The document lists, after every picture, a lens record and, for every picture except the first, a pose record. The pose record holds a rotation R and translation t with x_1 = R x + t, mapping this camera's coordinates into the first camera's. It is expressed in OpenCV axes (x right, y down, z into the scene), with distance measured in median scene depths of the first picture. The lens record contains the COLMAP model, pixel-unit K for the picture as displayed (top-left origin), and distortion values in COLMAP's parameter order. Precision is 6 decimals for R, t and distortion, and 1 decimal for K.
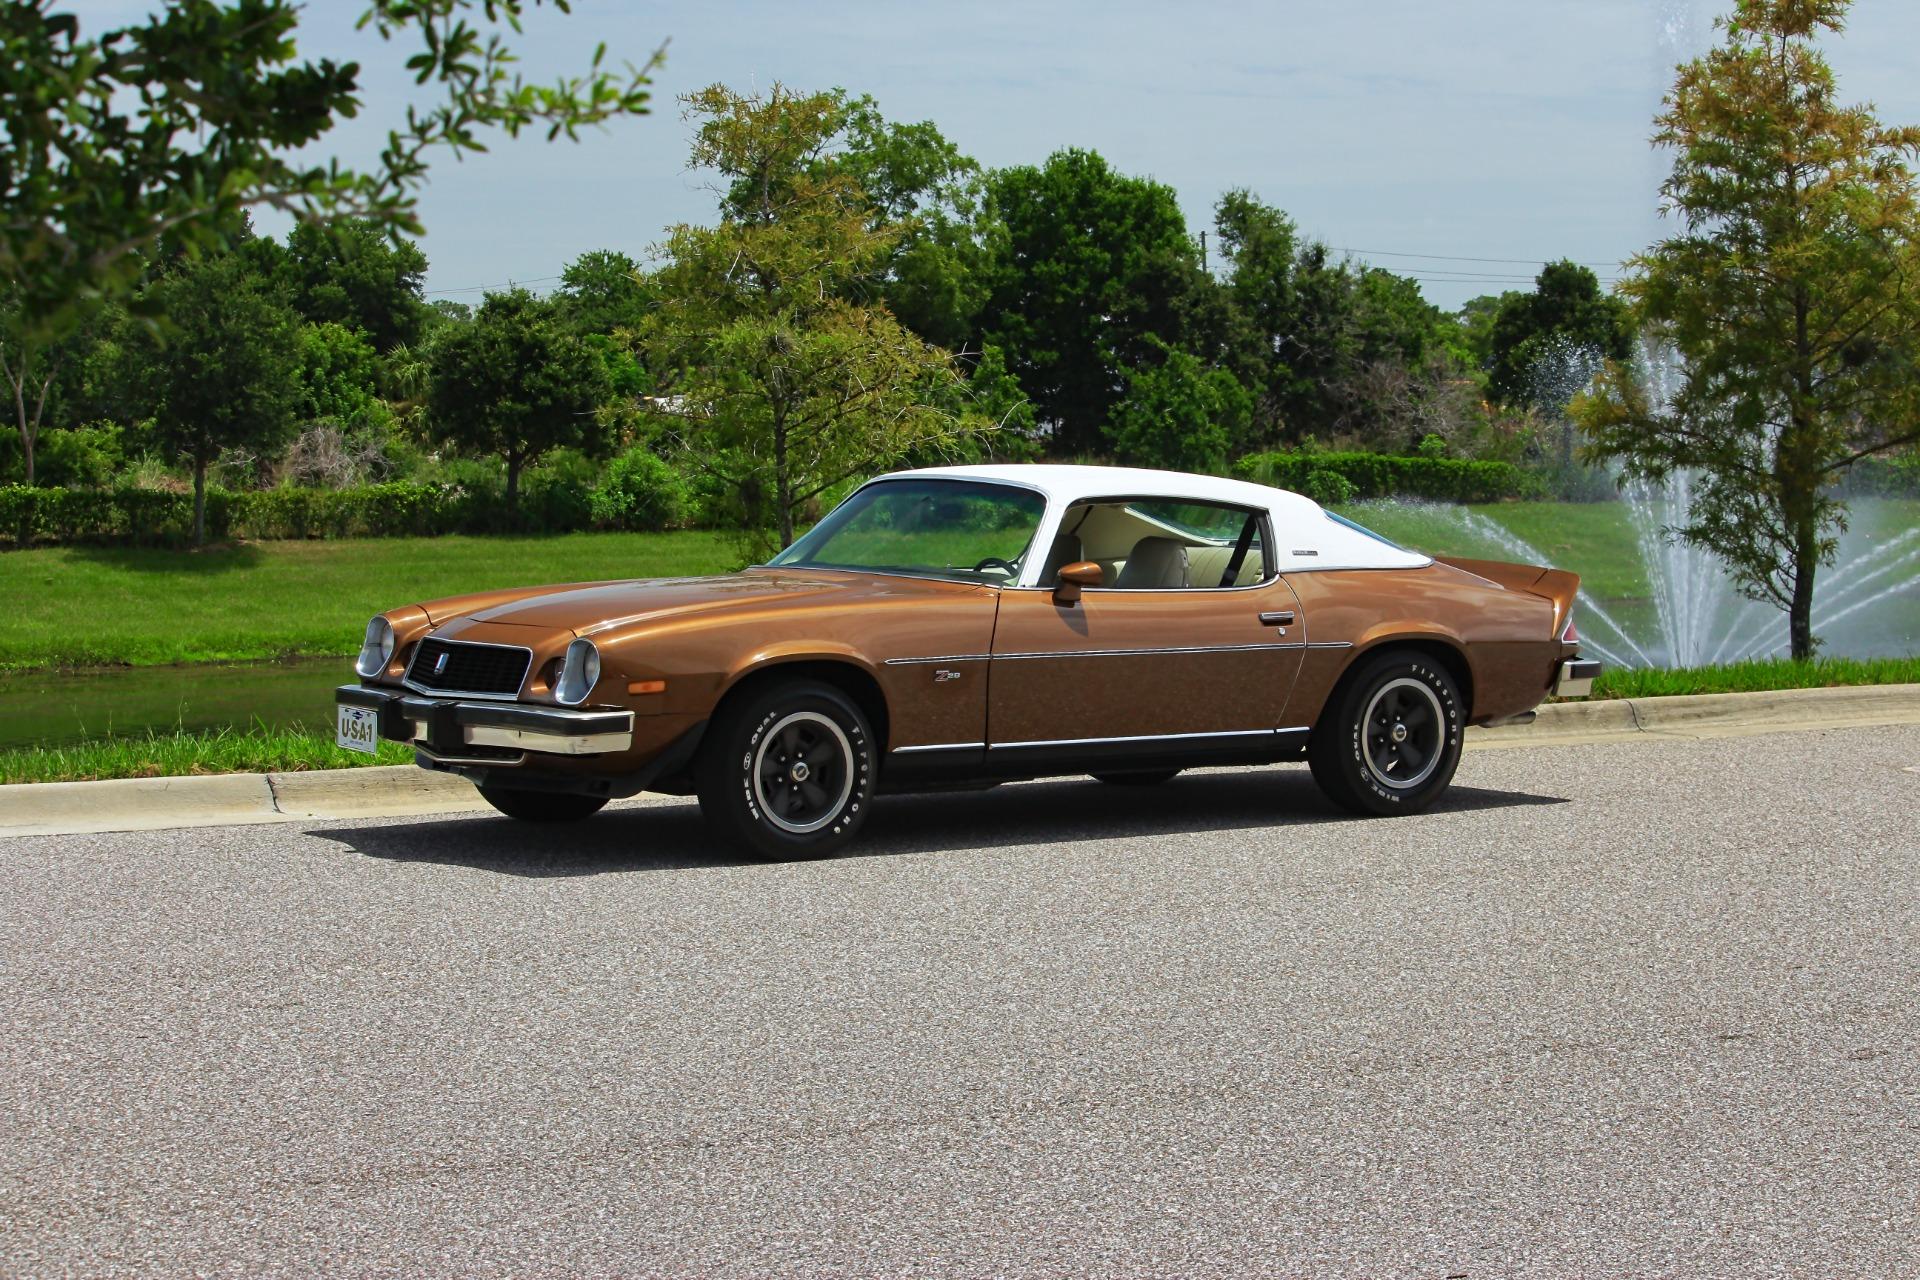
lens RADIAL K [[4862.5, 0, 957.5], [0, 4862.5, 689.3], [0, 0, 1]] dist [-0.363591, -0.378091]
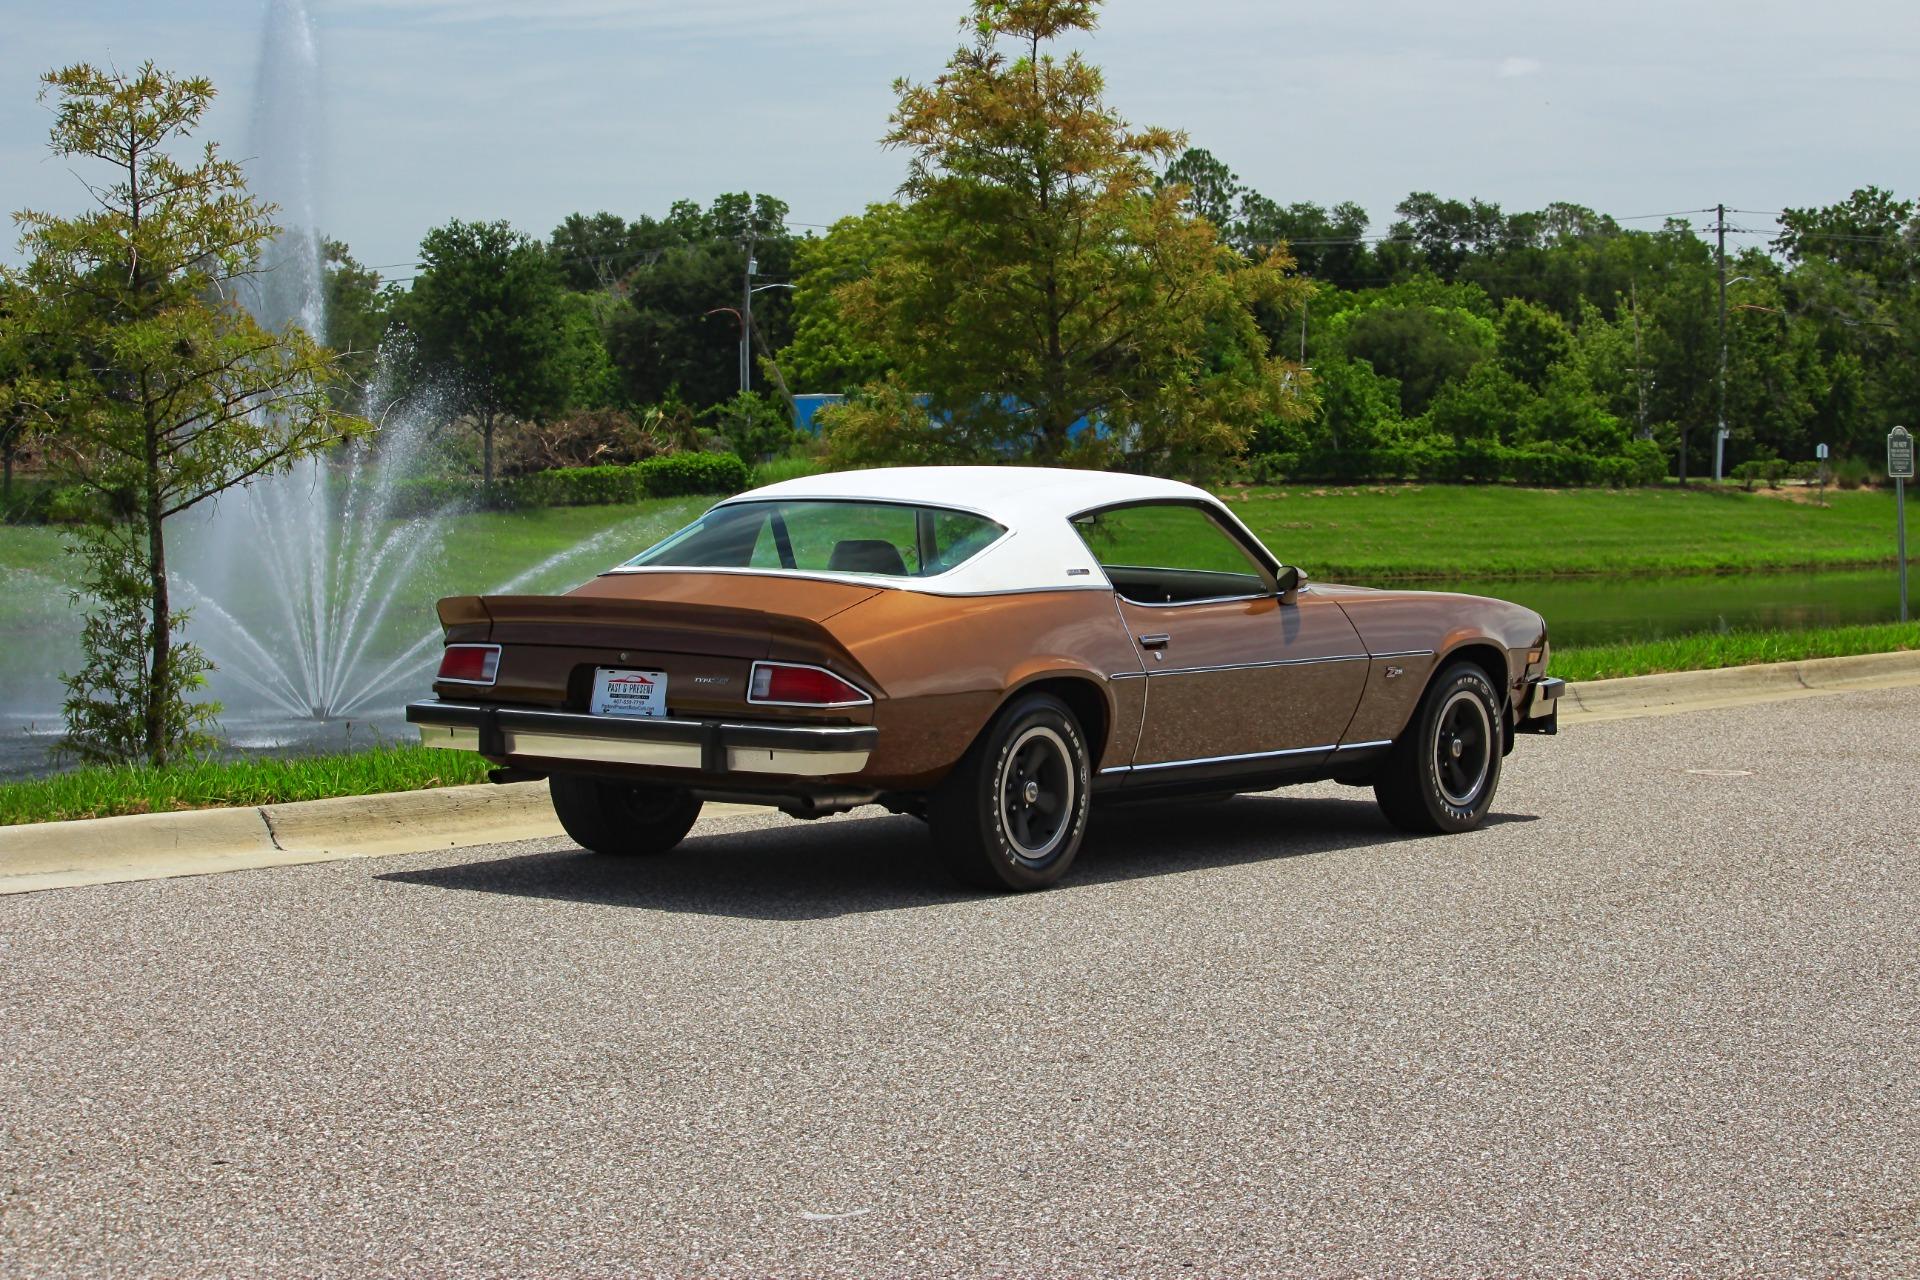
lens RADIAL K [[4879.9, 0, 965.6], [0, 4879.9, 611.5], [0, 0, 1]] dist [-0.407183, 0.012765]
pose [[0.931170, -0.005923, 0.364538, -0.251524], [0.013800, 0.999724, -0.019009, 0.000164], [-0.364325, 0.022731, 0.930994, 0.089975]]
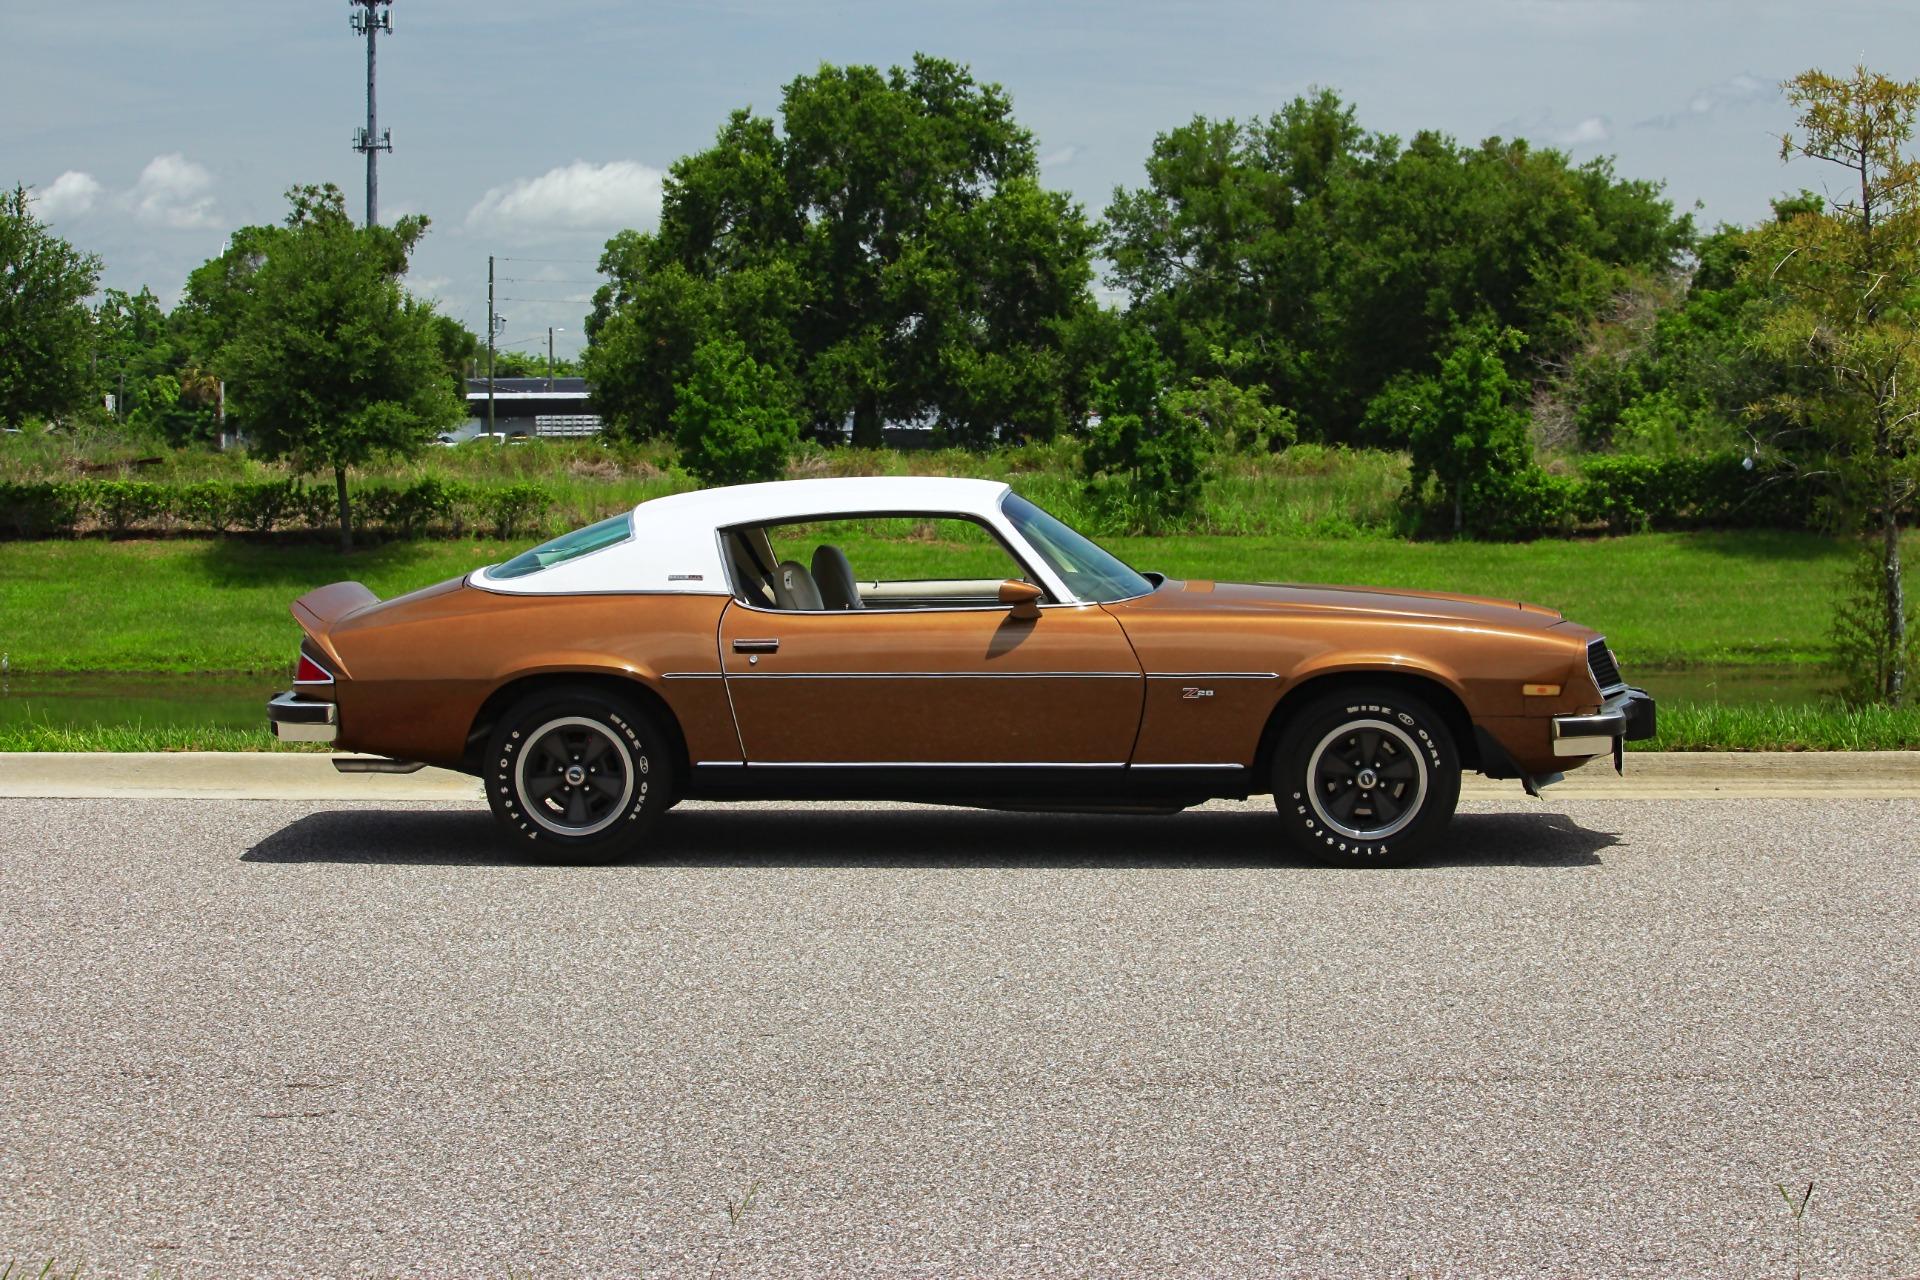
lens RADIAL K [[4889.1, 0, 961.1], [0, 4889.1, 674.1], [0, 0, 1]] dist [-0.426963, 0.393553]
pose [[0.808882, 0.040855, -0.586550, 0.412937], [-0.037775, 0.999133, 0.017500, -0.016409], [0.586756, 0.008001, 0.809724, 0.142598]]
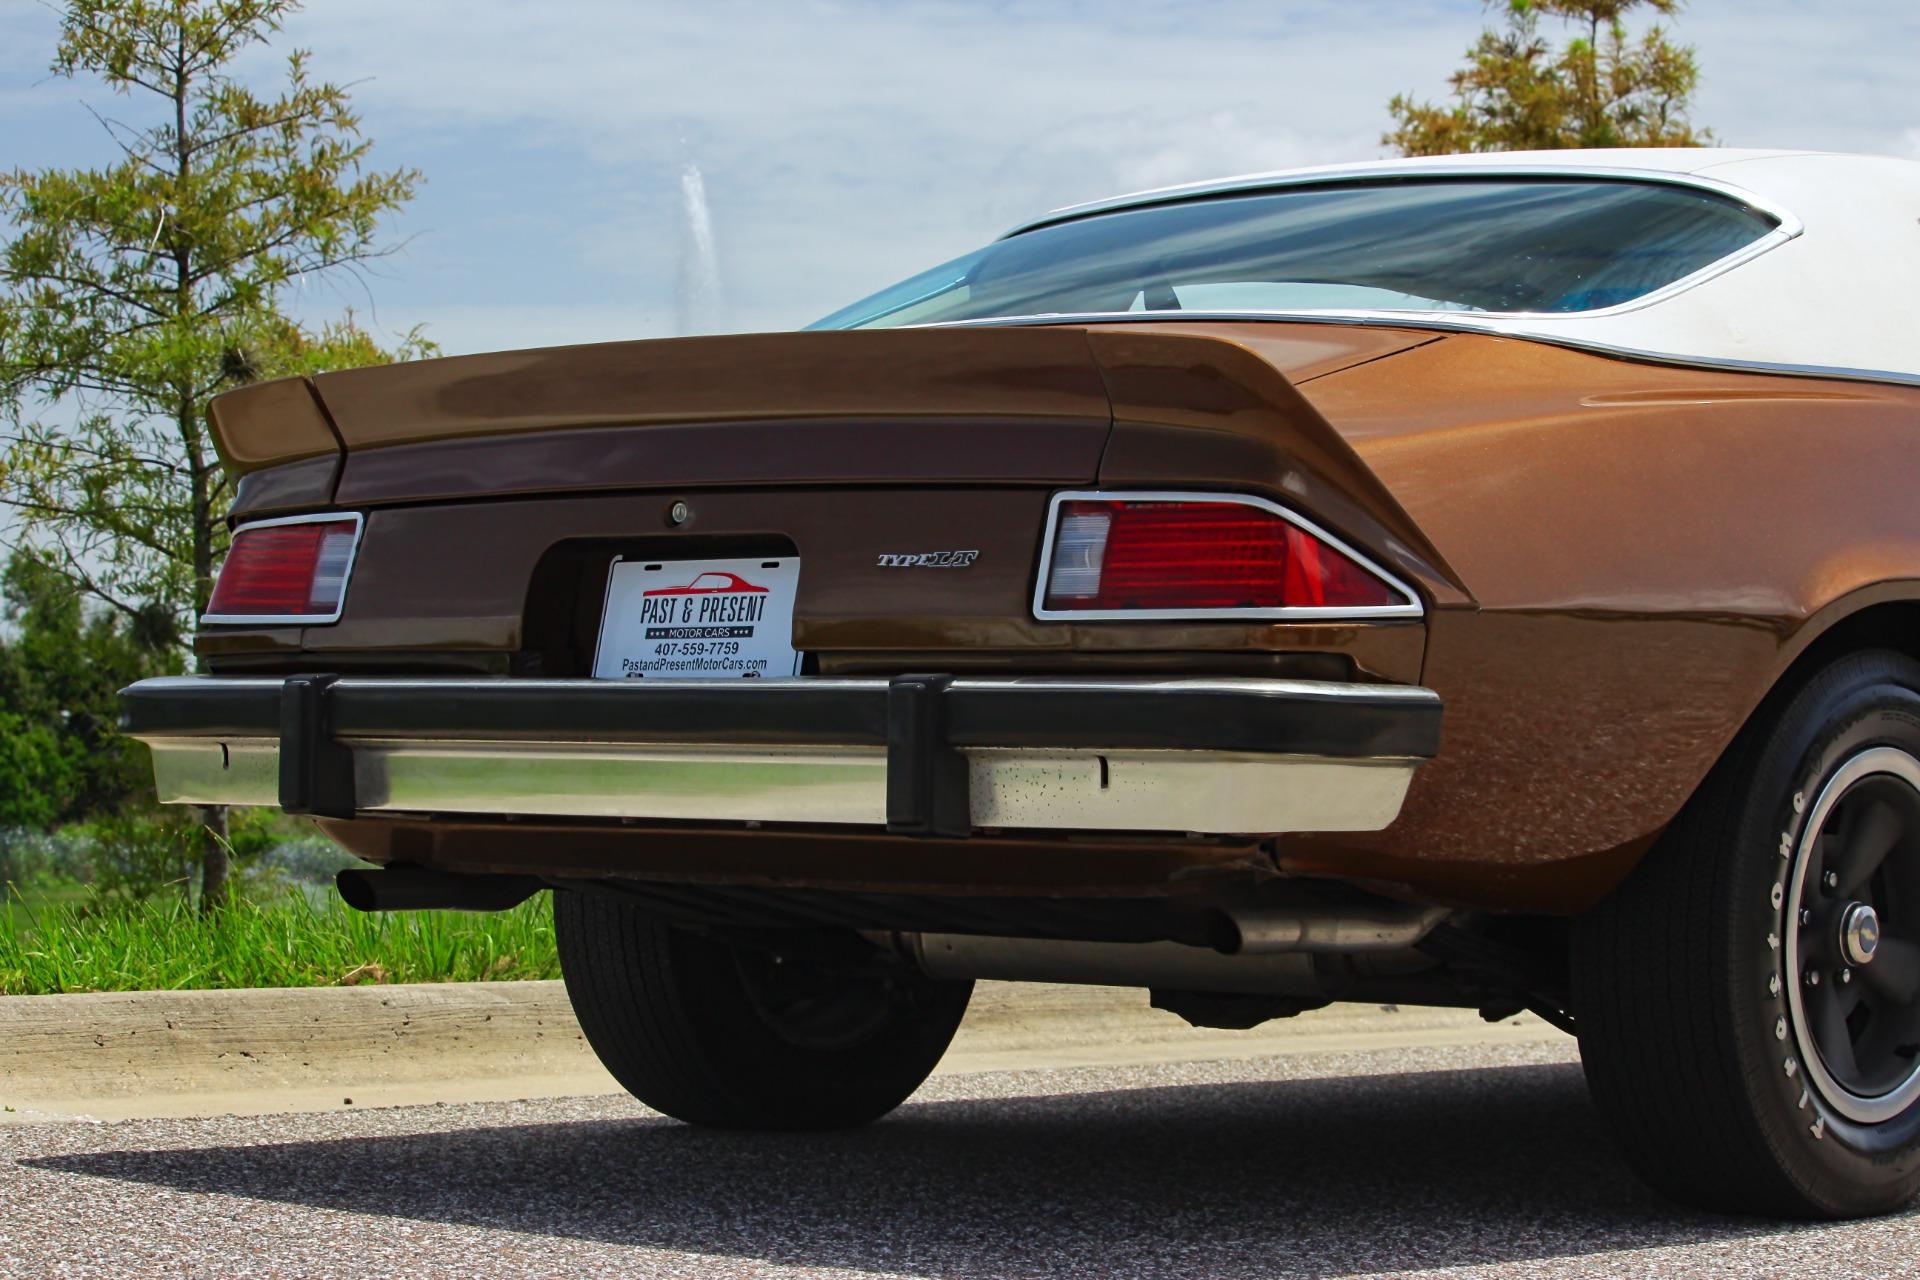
lens RADIAL K [[4879.9, 0, 965.6], [0, 4879.9, 611.5], [0, 0, 1]] dist [-0.407183, 0.012765]
pose [[0.961622, 0.024309, 0.273297, -0.117538], [0.003897, 0.994757, -0.102191, 0.018509], [-0.274348, 0.099334, 0.956486, 0.462660]]
